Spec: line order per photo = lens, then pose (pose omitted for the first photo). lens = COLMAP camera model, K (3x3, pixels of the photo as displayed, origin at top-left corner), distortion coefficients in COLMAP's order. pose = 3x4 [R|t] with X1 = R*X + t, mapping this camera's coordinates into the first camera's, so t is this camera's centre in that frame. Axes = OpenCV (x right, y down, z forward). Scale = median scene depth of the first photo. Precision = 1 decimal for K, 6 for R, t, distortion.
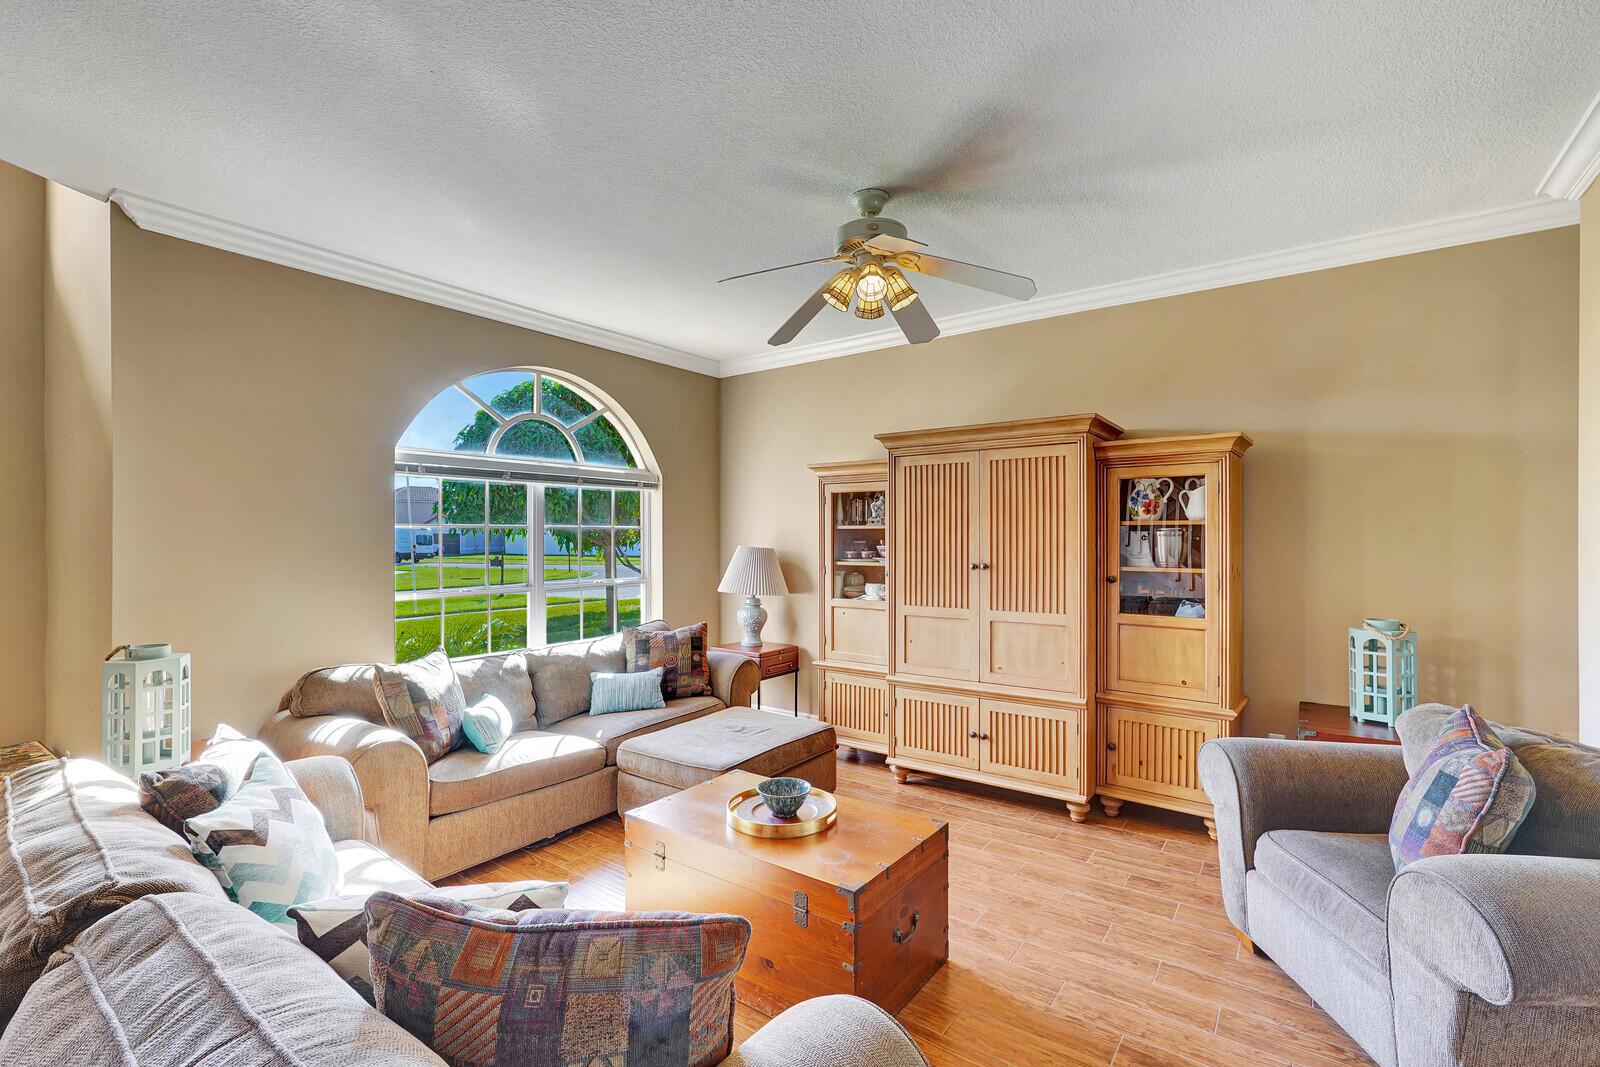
lens RADIAL K [[719.0, 0, 801.4], [0, 719.0, 534.6], [0, 0, 1]] dist [-0.007172, 0.006316]
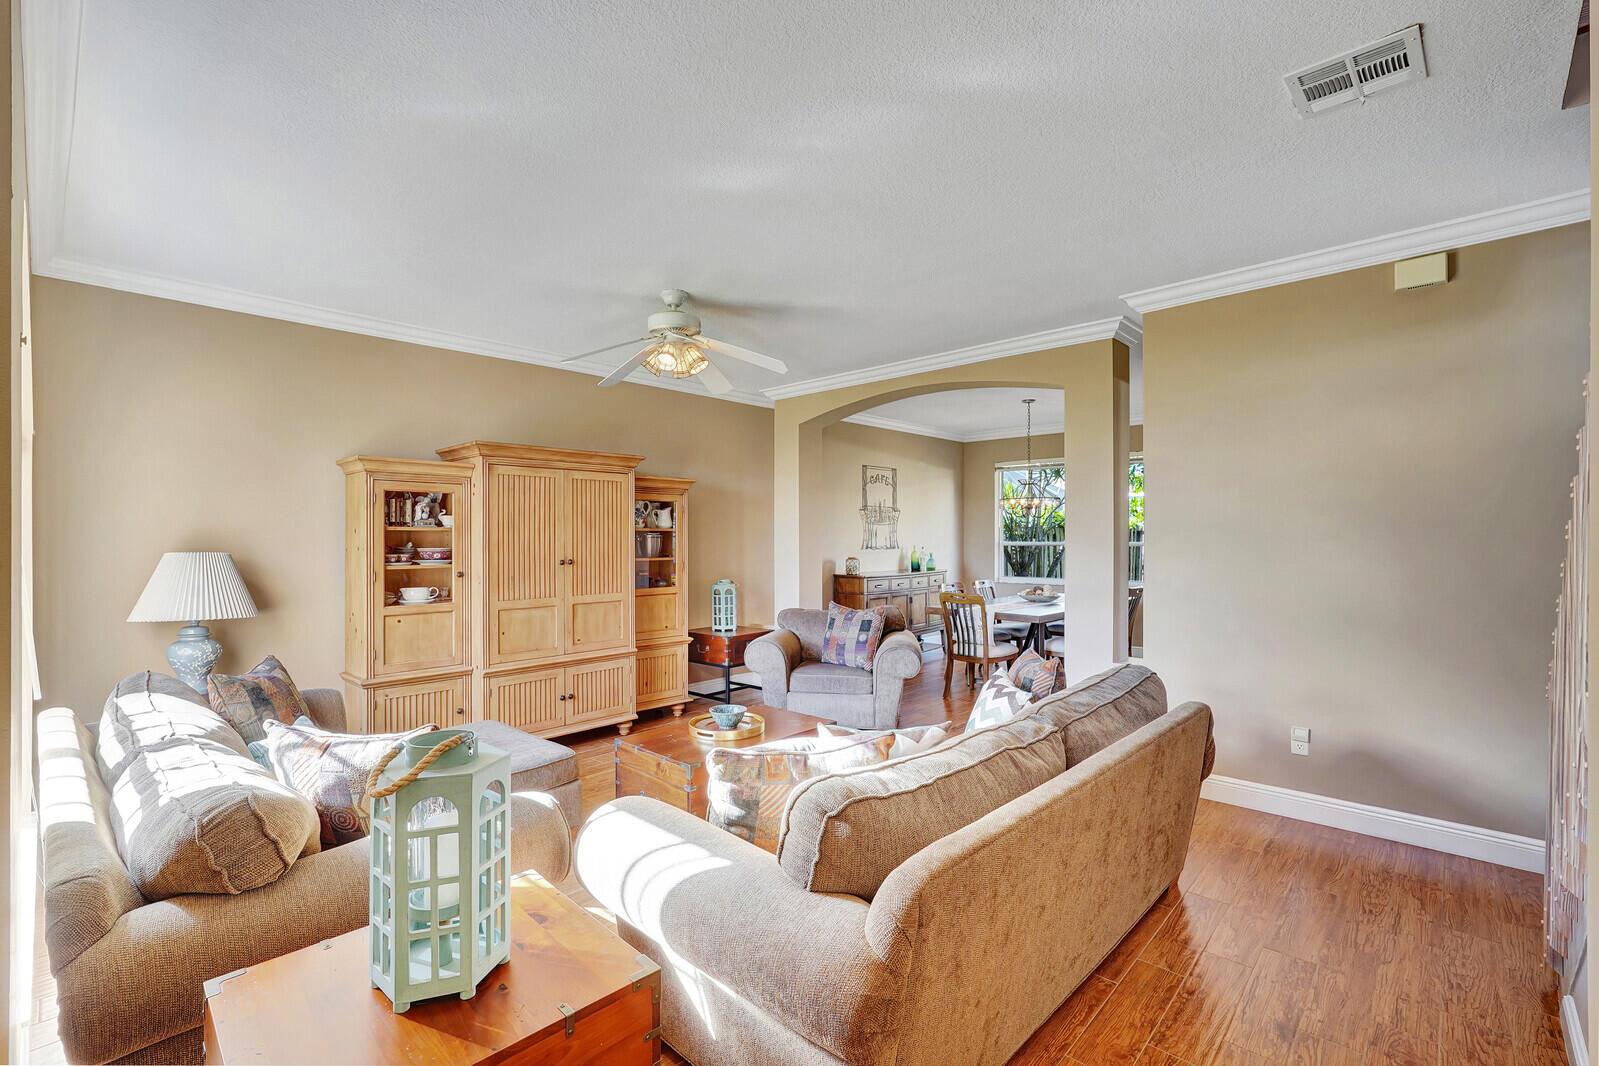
lens RADIAL K [[718.6, 0, 791.9], [0, 718.6, 538.3], [0, 0, 1]] dist [-0.007172, 0.006316]
pose [[0.118022, 0.001345, 0.993010, -0.992338], [0.001947, 0.999997, -0.001586, 0.005889], [-0.993009, 0.002120, 0.118019, 0.481837]]
